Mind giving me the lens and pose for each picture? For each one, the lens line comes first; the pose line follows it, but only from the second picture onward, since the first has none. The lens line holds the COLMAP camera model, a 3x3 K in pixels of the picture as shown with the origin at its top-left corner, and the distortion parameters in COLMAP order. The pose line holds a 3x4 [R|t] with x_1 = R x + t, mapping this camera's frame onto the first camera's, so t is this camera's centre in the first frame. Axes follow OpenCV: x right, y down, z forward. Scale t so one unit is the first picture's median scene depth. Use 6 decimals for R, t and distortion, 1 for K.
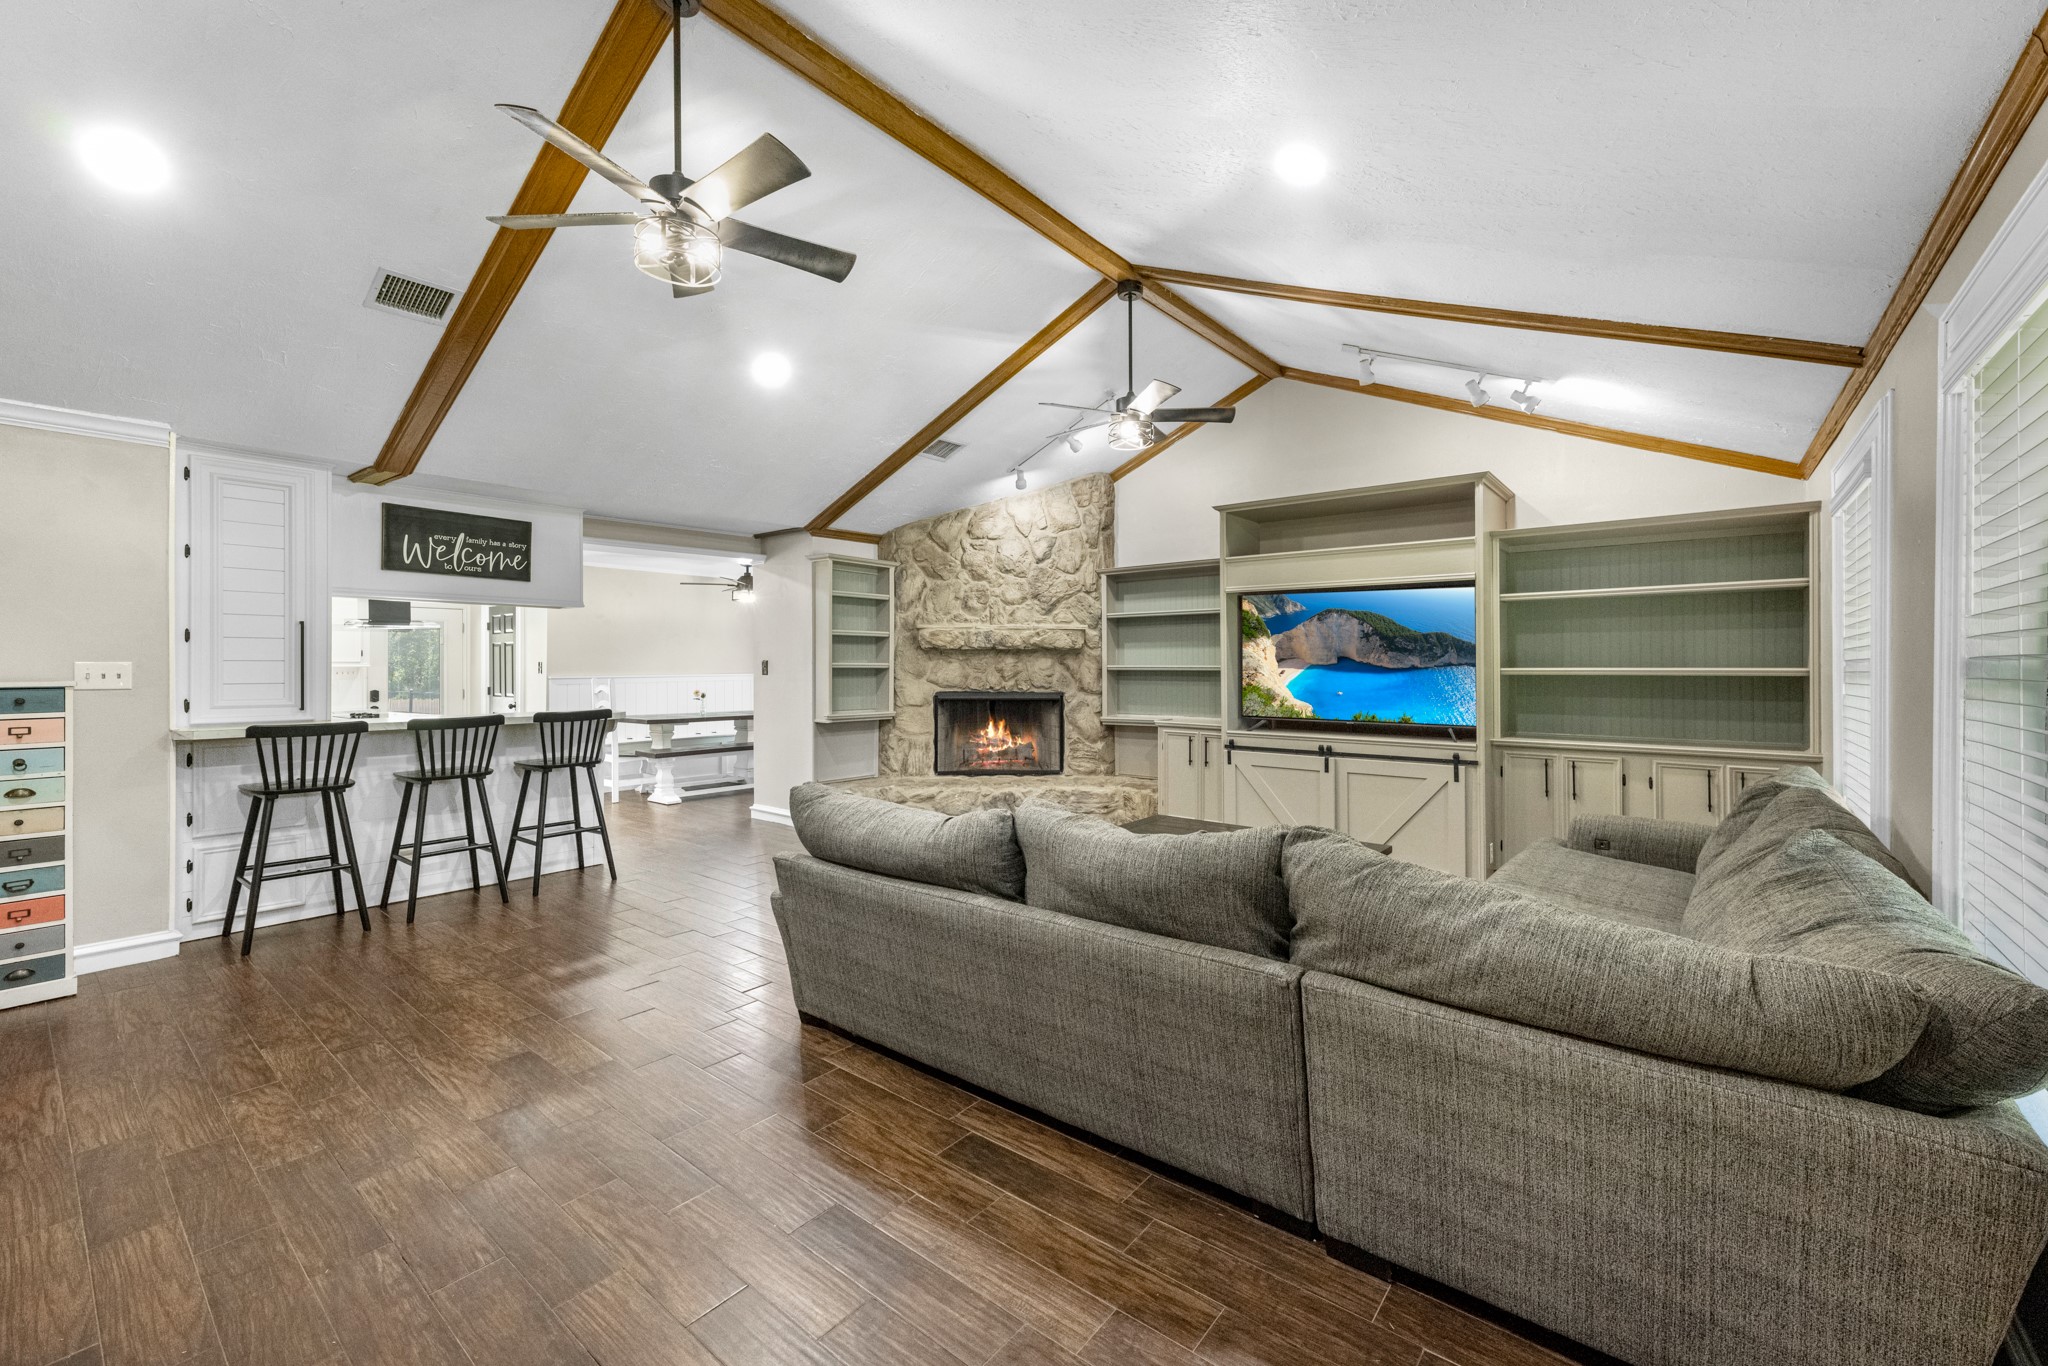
lens RADIAL K [[826.4, 0, 1019.4], [0, 826.4, 673.9], [0, 0, 1]] dist [0.005750, -0.000758]
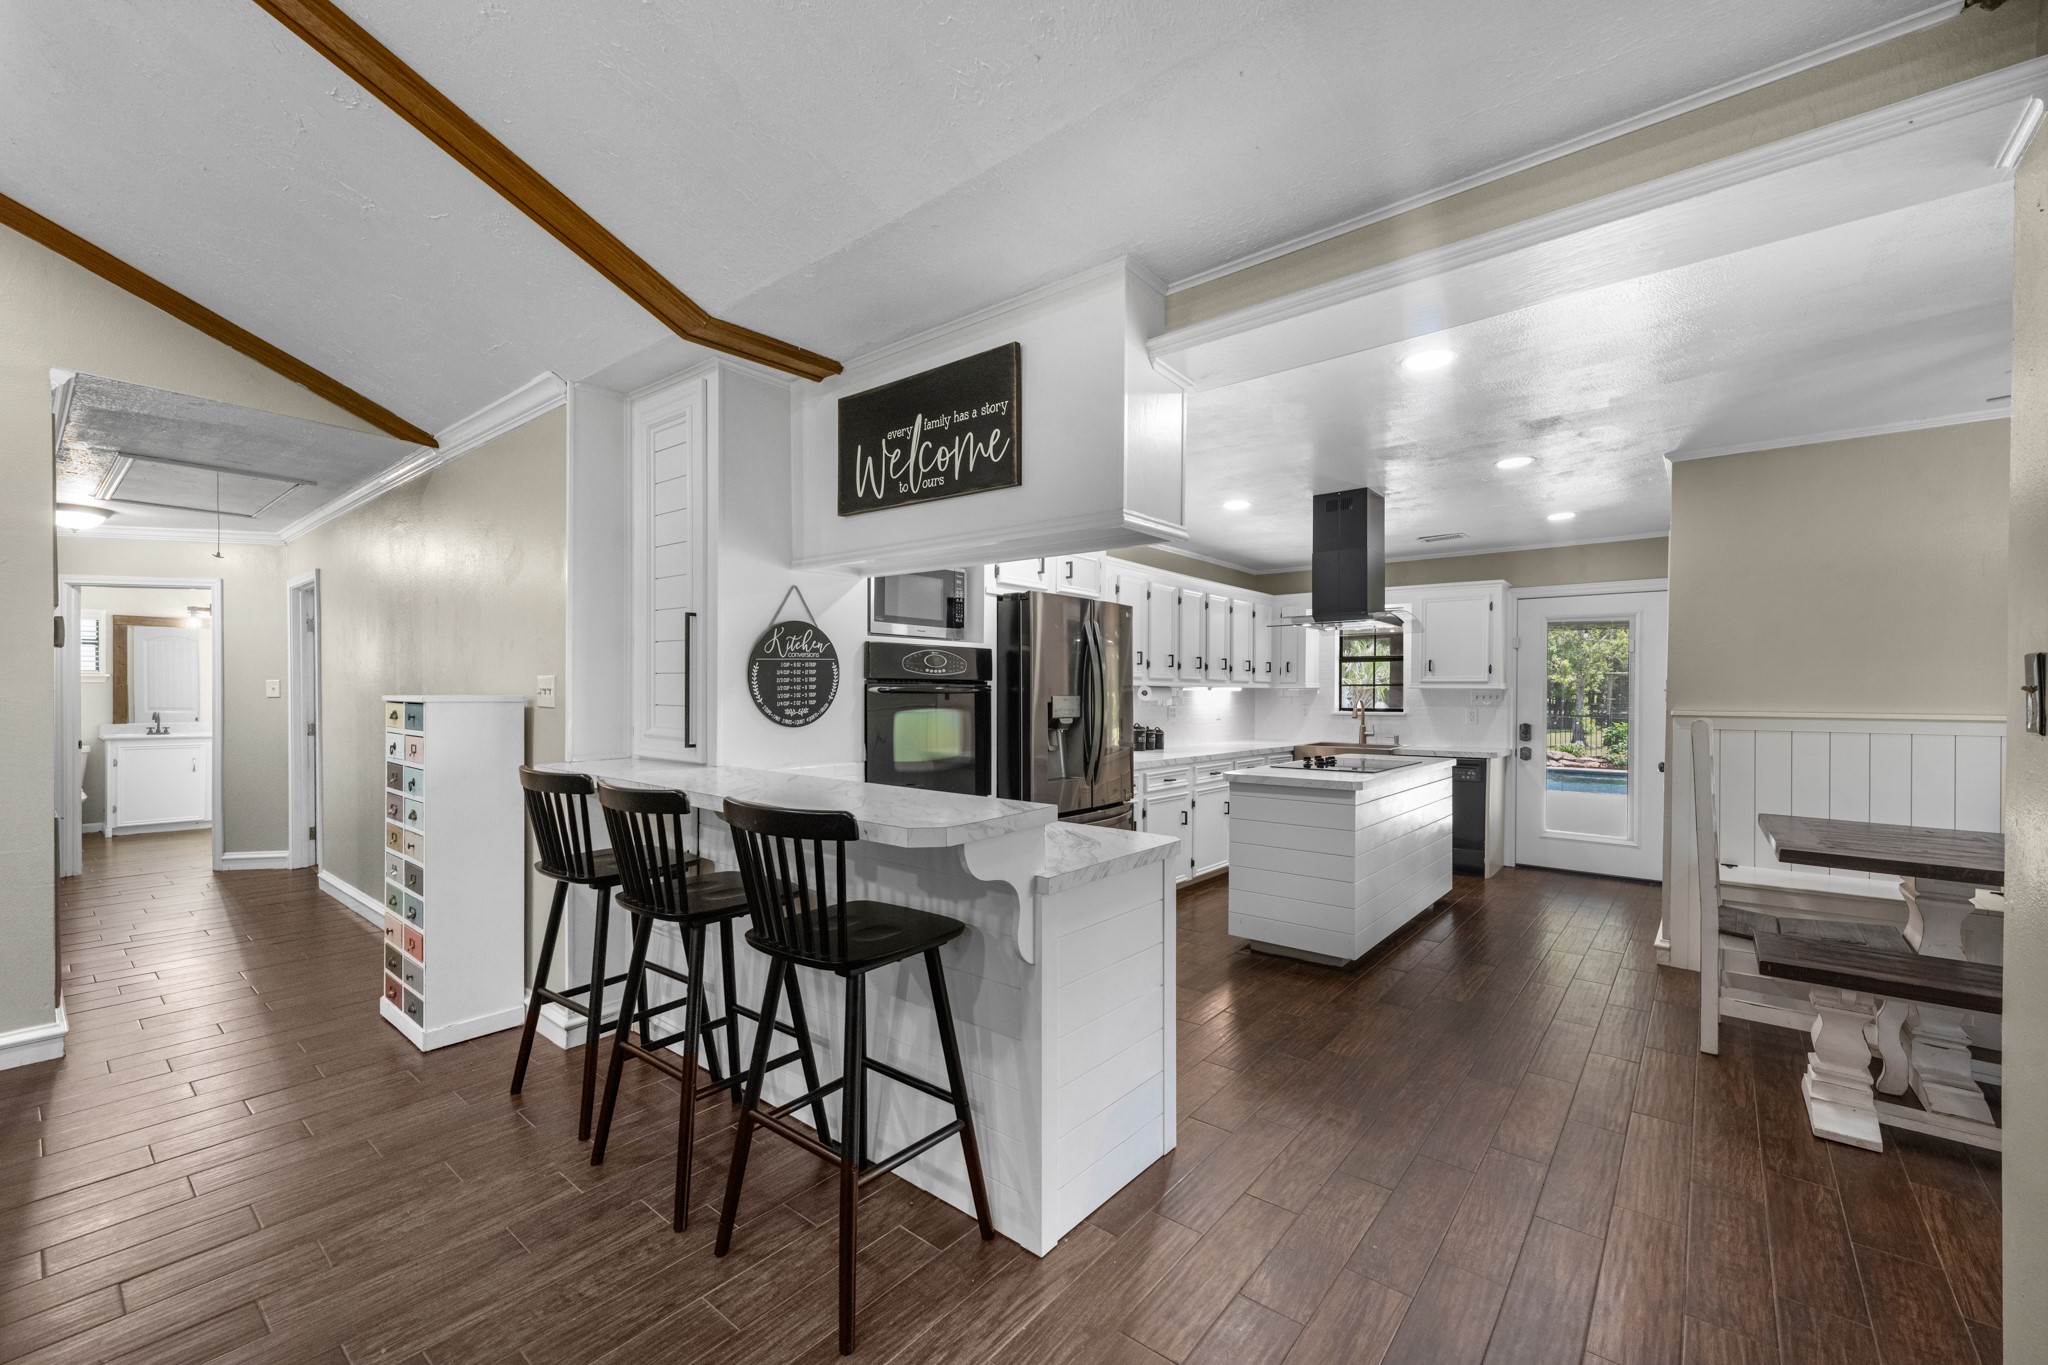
lens RADIAL K [[834.9, 0, 1028.0], [0, 834.9, 695.6], [0, 0, 1]] dist [0.000638, -0.000245]
pose [[0.002525, 0.010535, -0.999941, -0.125025], [-0.015481, 0.999825, 0.010495, -0.005405], [0.999877, 0.015454, 0.002687, 0.791141]]
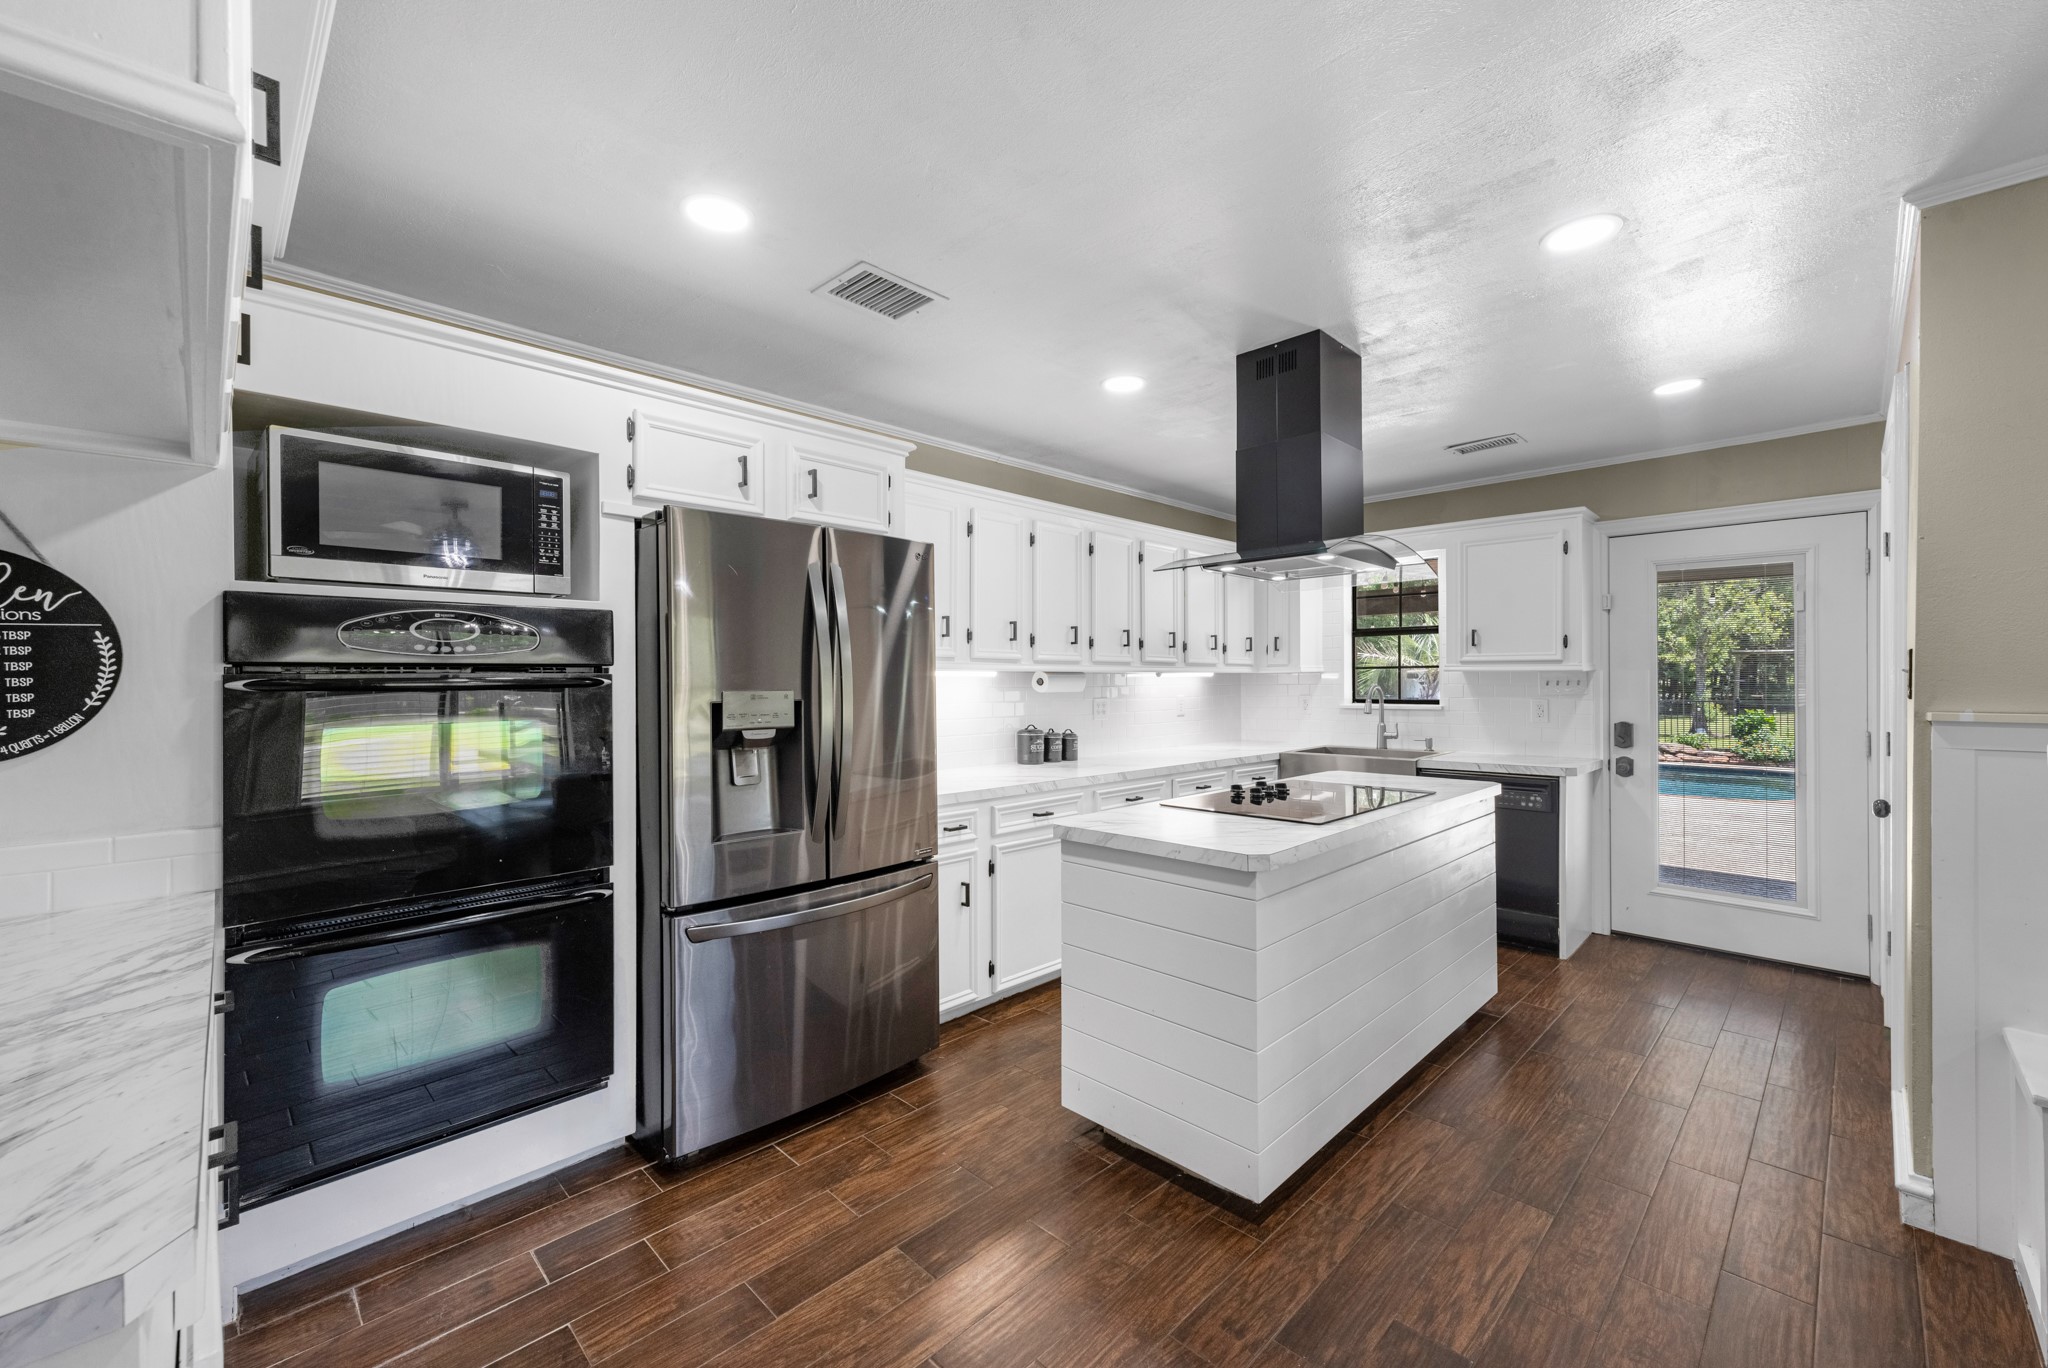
lens RADIAL K [[826.4, 0, 1019.4], [0, 826.4, 674.9], [0, 0, 1]] dist [0.005750, -0.000758]
pose [[-0.099277, 0.002439, -0.995057, -0.385077], [-0.005733, 0.999979, 0.003024, -0.007431], [0.995043, 0.006005, -0.099261, 0.955614]]
